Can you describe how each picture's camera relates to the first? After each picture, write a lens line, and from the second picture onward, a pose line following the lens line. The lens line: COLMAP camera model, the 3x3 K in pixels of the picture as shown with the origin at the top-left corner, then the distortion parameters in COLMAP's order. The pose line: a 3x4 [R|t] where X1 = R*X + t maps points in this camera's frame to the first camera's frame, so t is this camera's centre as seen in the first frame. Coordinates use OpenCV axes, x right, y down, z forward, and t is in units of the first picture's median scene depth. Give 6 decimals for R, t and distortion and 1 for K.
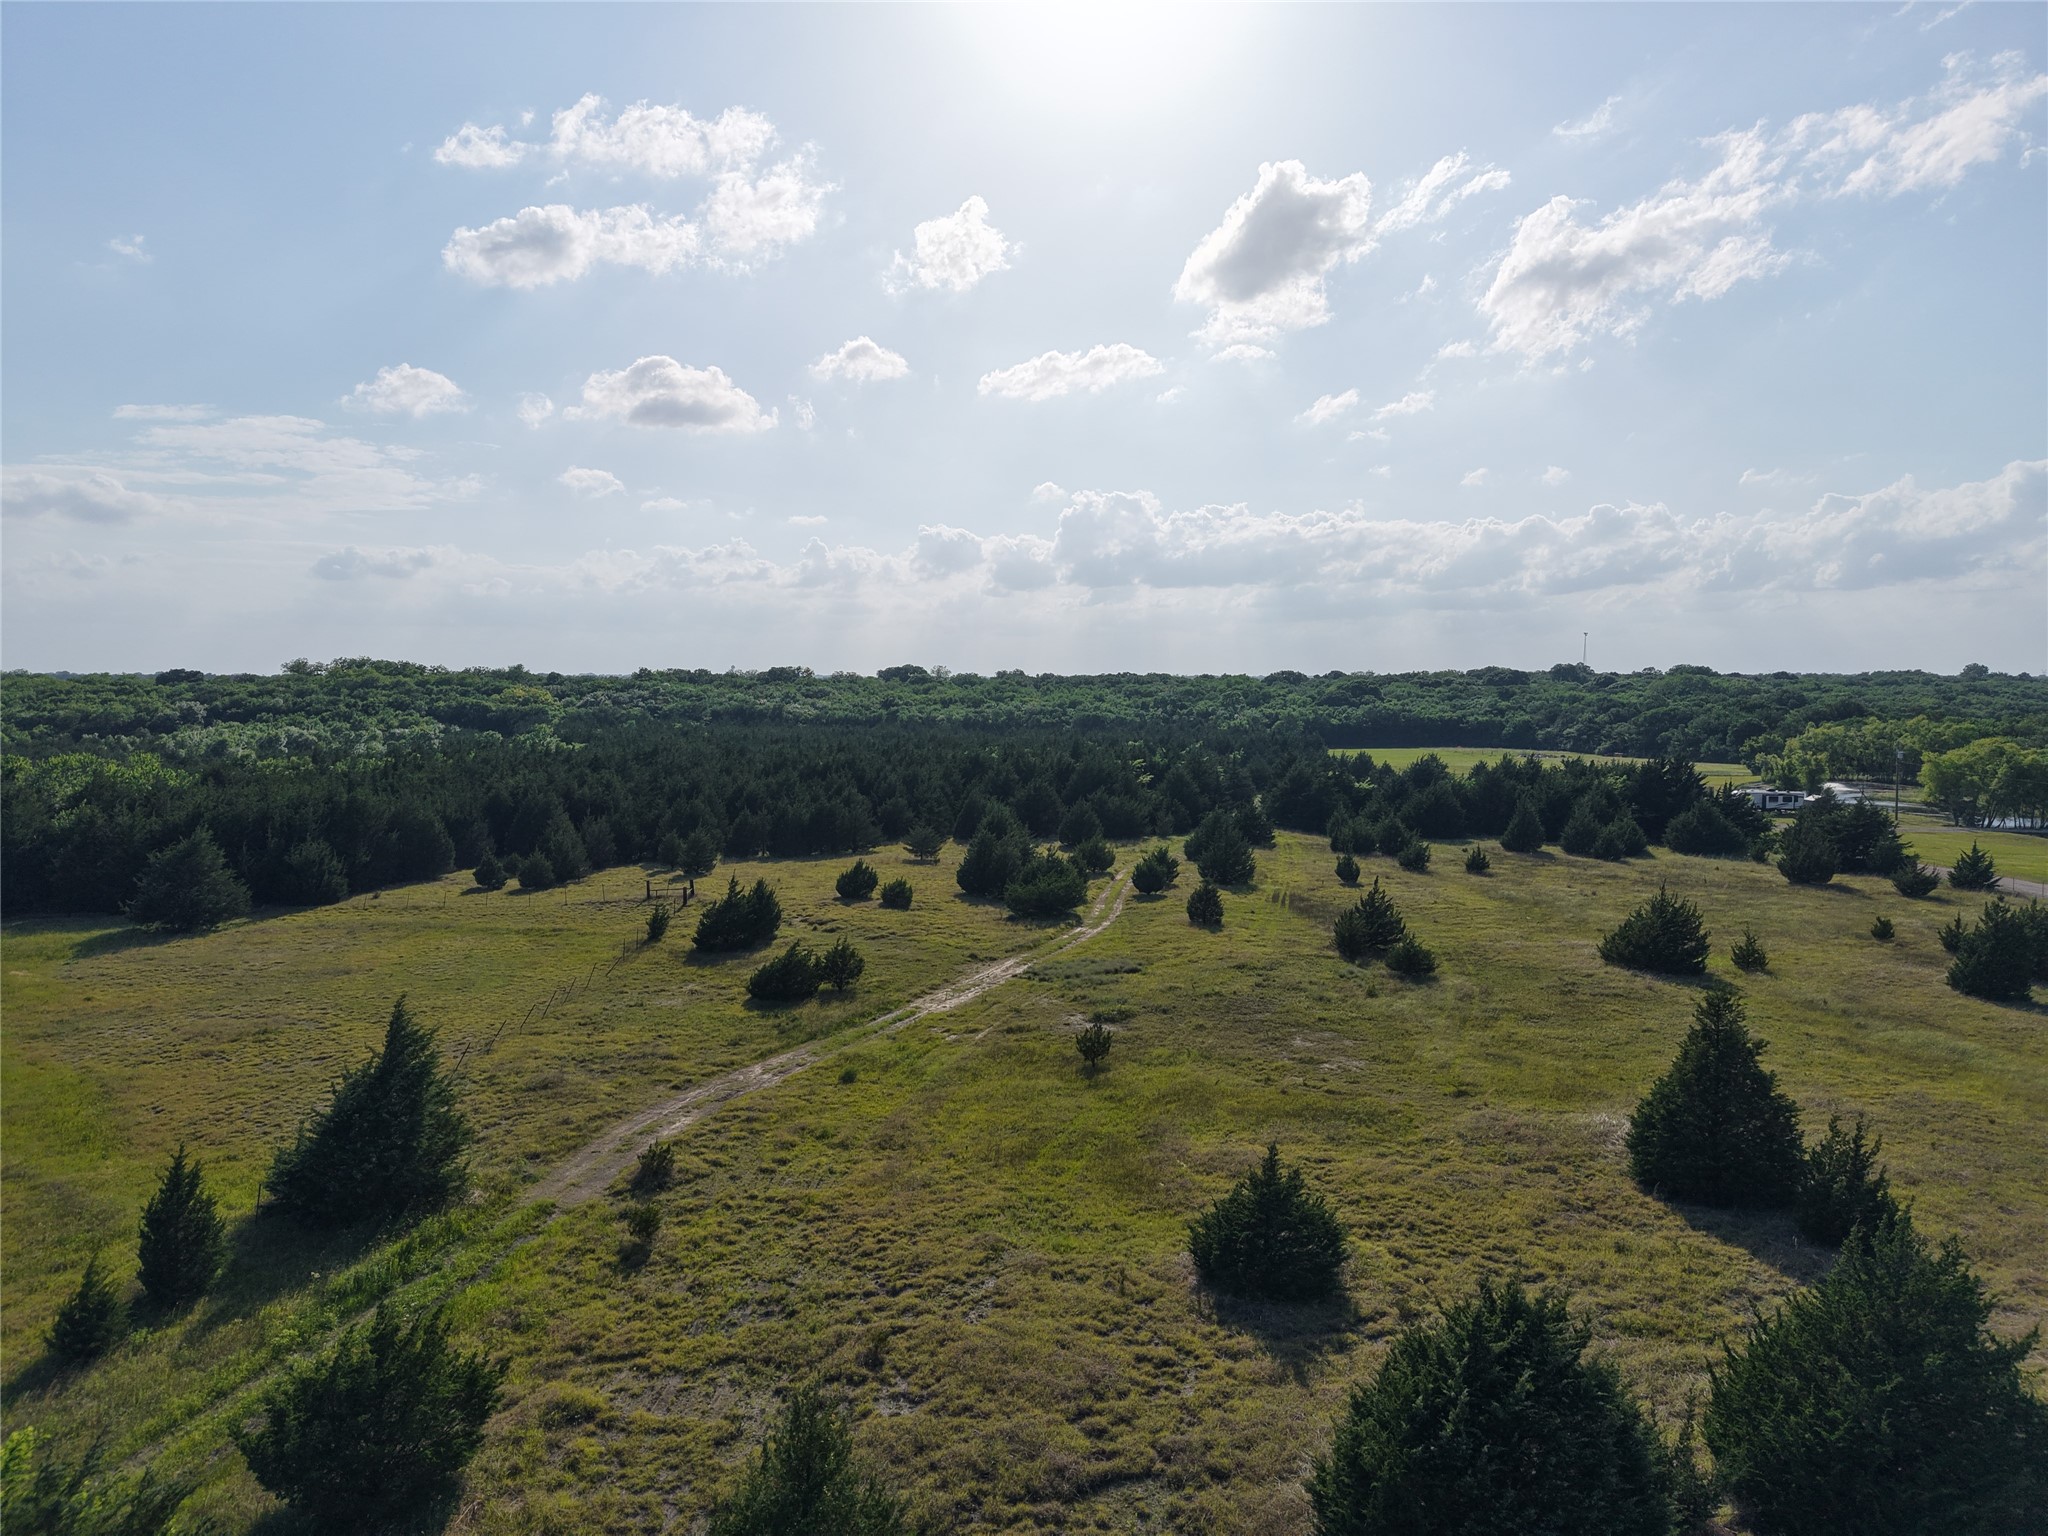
lens RADIAL K [[1357.5, 0, 1024.7], [0, 1357.5, 773.4], [0, 0, 1]] dist [0.034466, -0.036699]
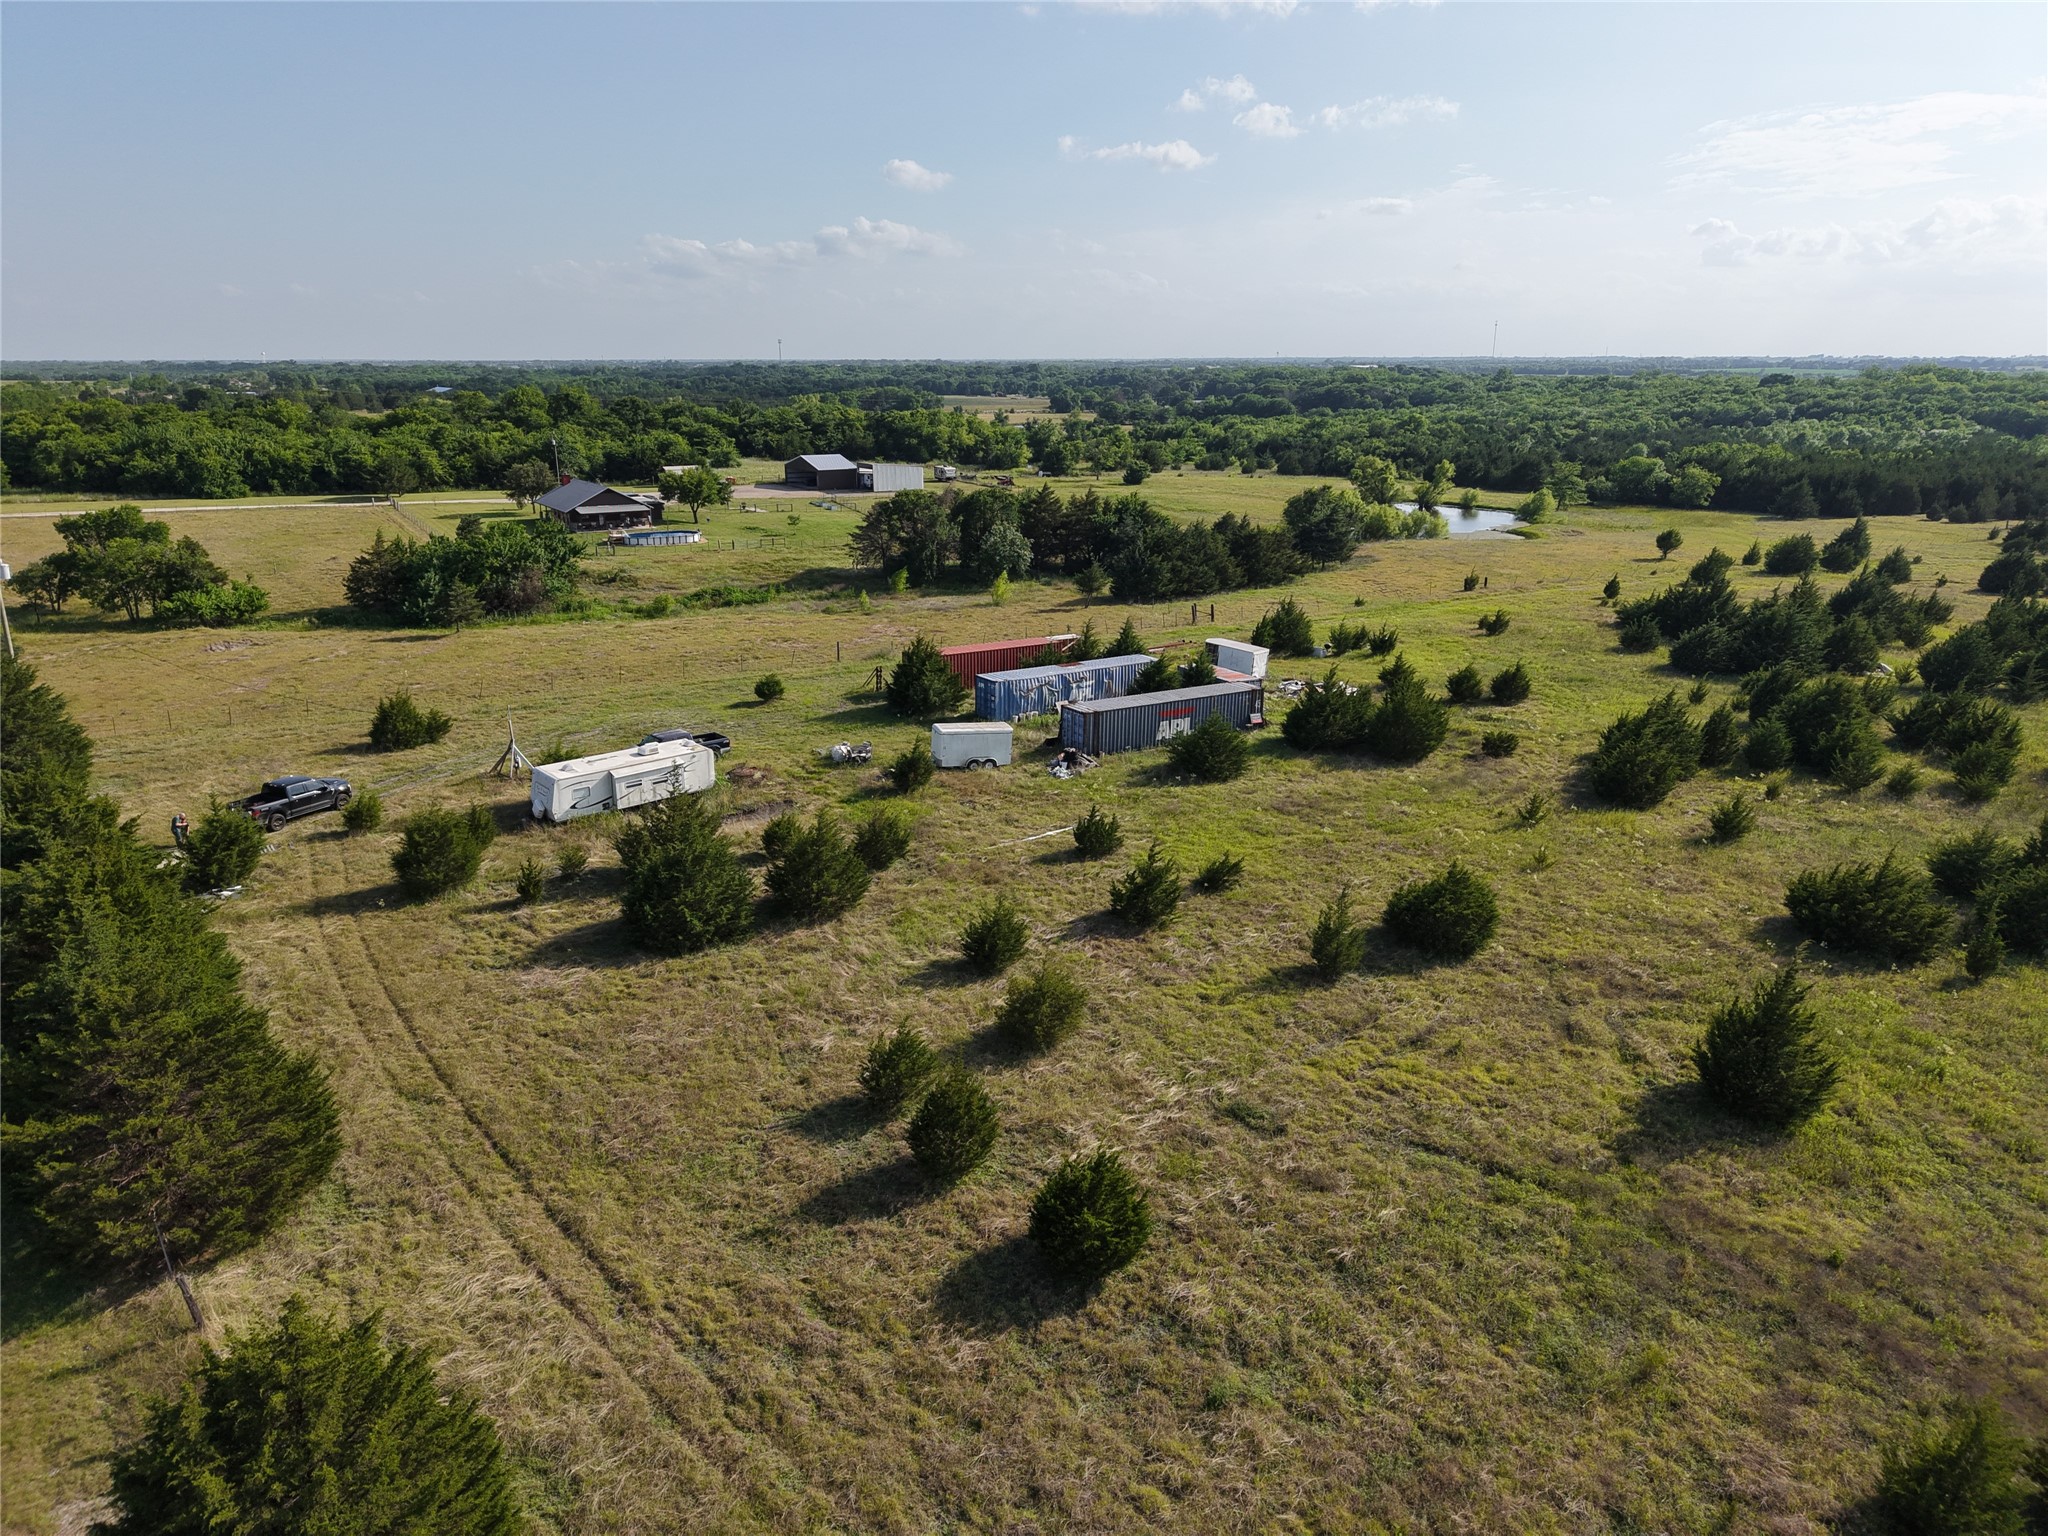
lens RADIAL K [[1357.5, 0, 1007.4], [0, 1357.5, 793.0], [0, 0, 1]] dist [0.034466, -0.036699]
pose [[0.512535, 0.259125, -0.818634, 1.551497], [-0.058737, 0.961726, 0.267644, 0.019018], [0.856655, -0.089093, 0.508139, -2.879549]]
